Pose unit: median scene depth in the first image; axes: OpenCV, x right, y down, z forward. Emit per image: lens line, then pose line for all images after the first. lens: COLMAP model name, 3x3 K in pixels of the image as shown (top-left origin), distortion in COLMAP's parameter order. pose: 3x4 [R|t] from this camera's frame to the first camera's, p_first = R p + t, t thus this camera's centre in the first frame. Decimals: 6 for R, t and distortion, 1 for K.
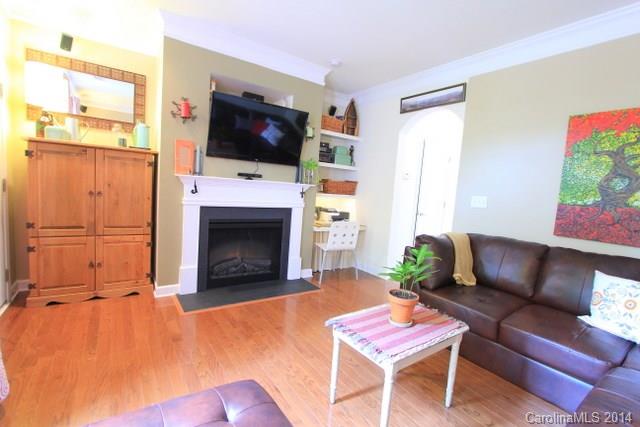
lens RADIAL K [[296.2, 0, 317.7], [0, 296.2, 213.2], [0, 0, 1]] dist [-0.017923, 0.000424]
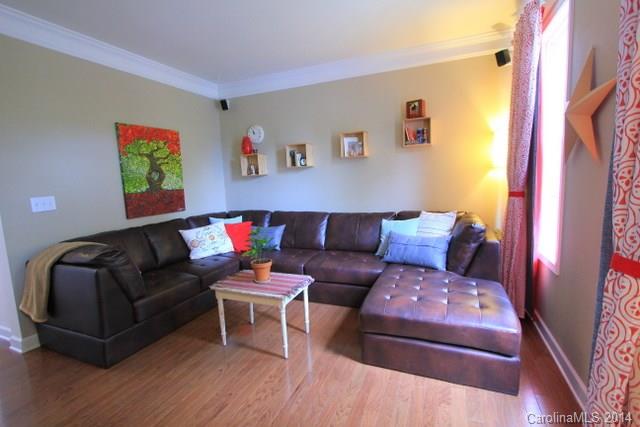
lens RADIAL K [[296.2, 0, 318.3], [0, 296.2, 214.7], [0, 0, 1]] dist [-0.017923, 0.000424]
pose [[-0.527477, -0.144250, 0.837233, -0.728288], [0.091991, 0.969988, 0.225079, -0.165804], [-0.844574, 0.195742, -0.498377, 1.041237]]
